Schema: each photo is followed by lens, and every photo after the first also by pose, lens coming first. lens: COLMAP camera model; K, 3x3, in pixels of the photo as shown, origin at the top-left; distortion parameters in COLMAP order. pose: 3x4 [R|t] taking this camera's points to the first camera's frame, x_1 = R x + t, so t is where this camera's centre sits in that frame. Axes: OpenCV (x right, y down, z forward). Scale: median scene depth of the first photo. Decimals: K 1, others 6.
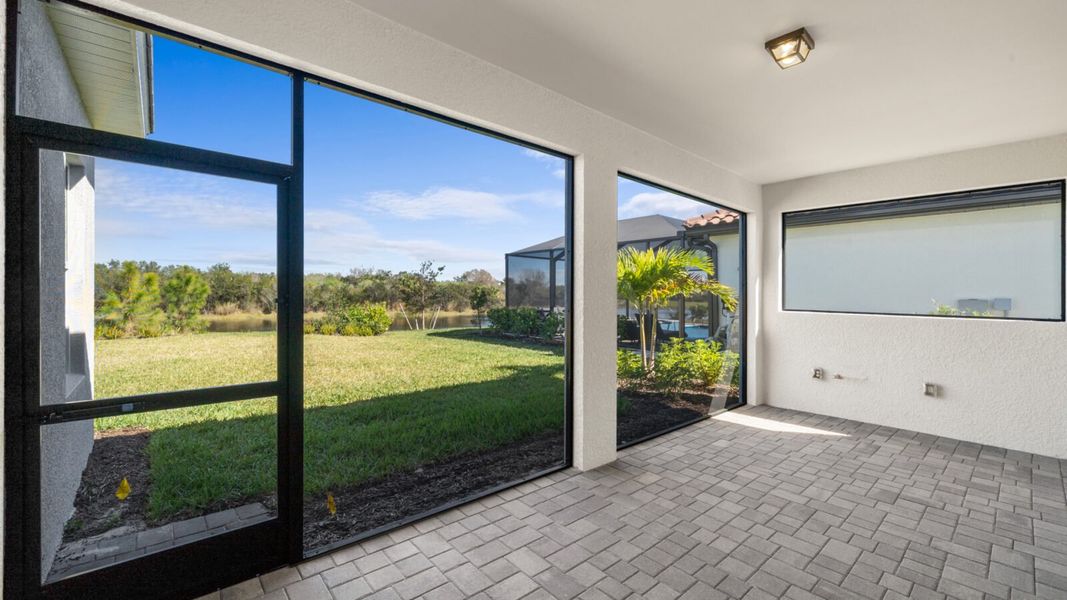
lens RADIAL K [[428.1, 0, 541.3], [0, 428.1, 300.5], [0, 0, 1]] dist [-0.002355, -0.001147]
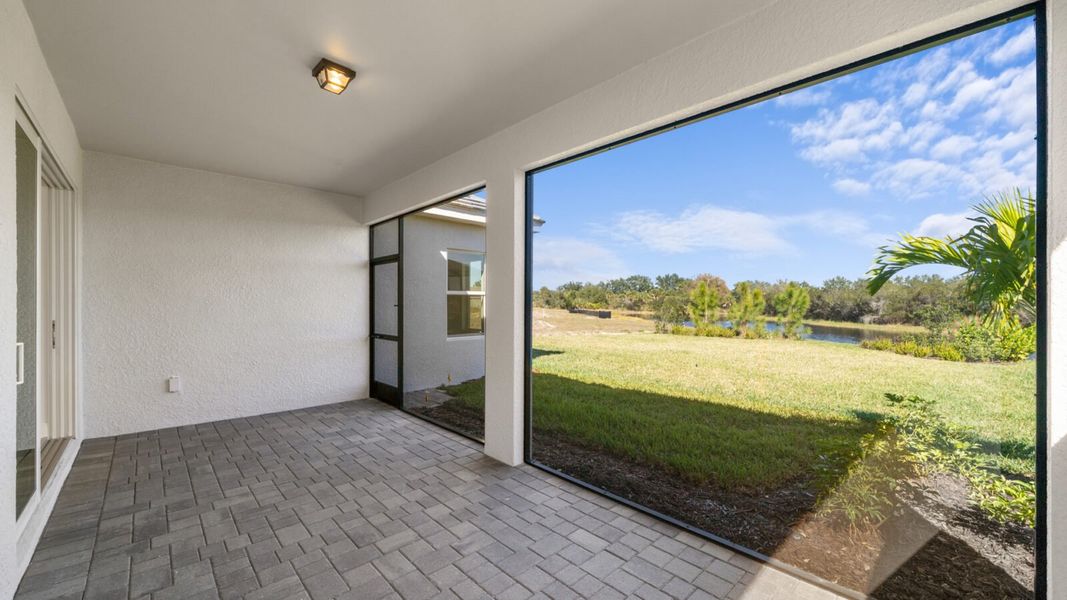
lens RADIAL K [[412.2, 0, 526.4], [0, 412.2, 304.5], [0, 0, 1]] dist [-0.001768, -0.000131]
pose [[0.026466, -0.009760, -0.999602, 0.320081], [-0.011215, 0.999887, -0.010059, 0.001334], [0.999587, 0.011477, 0.026354, 0.282004]]
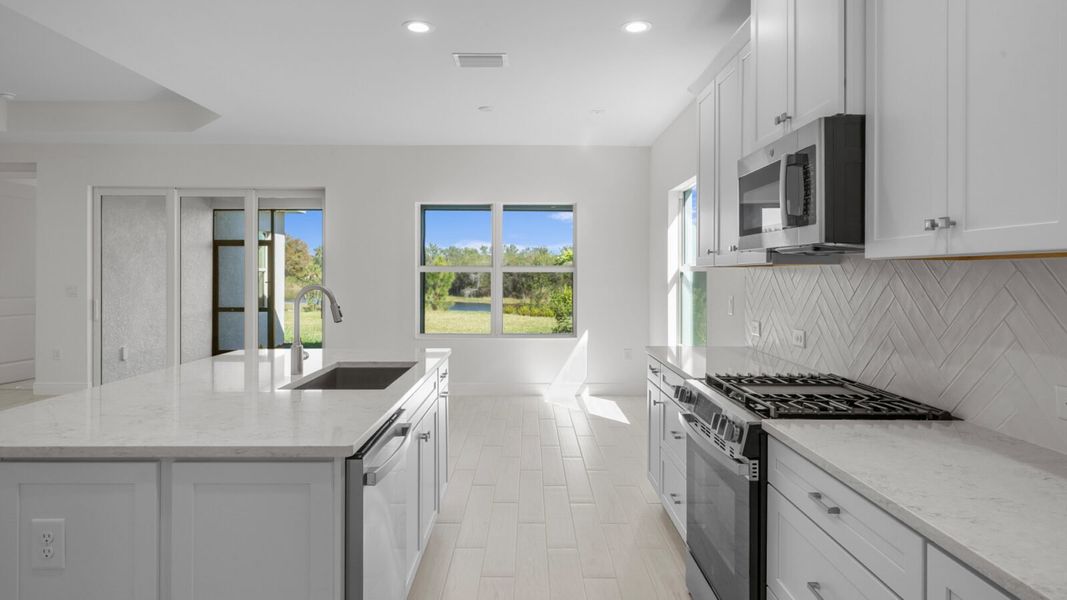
lens RADIAL K [[614.5, 0, 534.8], [0, 614.5, 290.6], [0, 0, 1]] dist [-0.007100, 0.000055]
pose [[0.751203, 0.004168, -0.660059, 0.644899], [0.002118, 0.999960, 0.008725, 0.004095], [0.660068, -0.007952, 0.751163, -0.186209]]
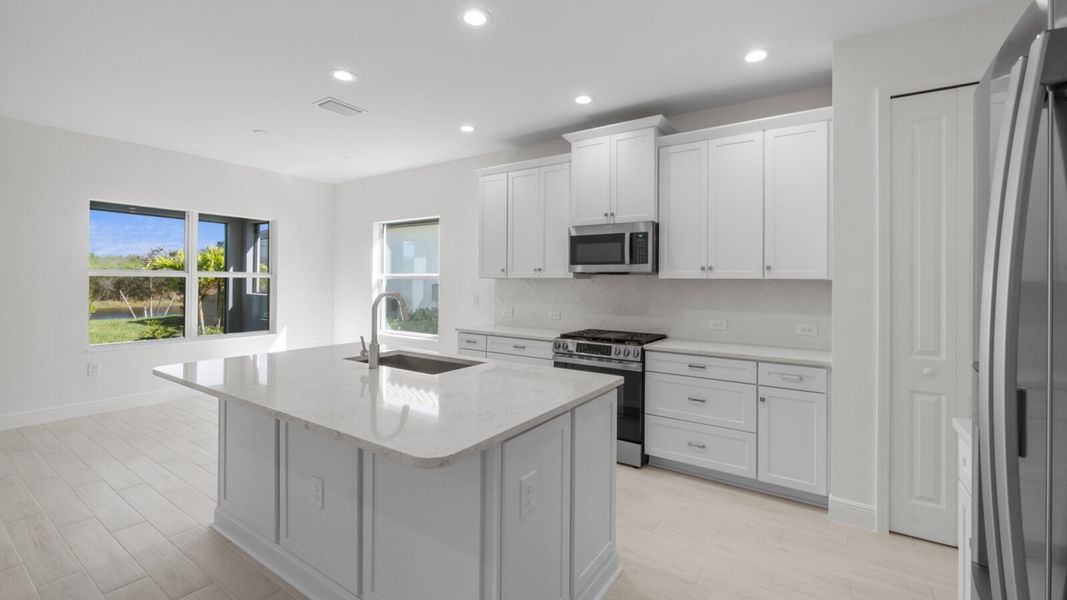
lens RADIAL K [[447.4, 0, 530.6], [0, 447.4, 285.0], [0, 0, 1]] dist [0.002411, -0.000090]
pose [[0.970983, -0.004584, 0.239105, 0.468315], [0.004911, 0.999988, -0.000770, 0.001565], [-0.239098, 0.001922, 0.970994, -0.270328]]
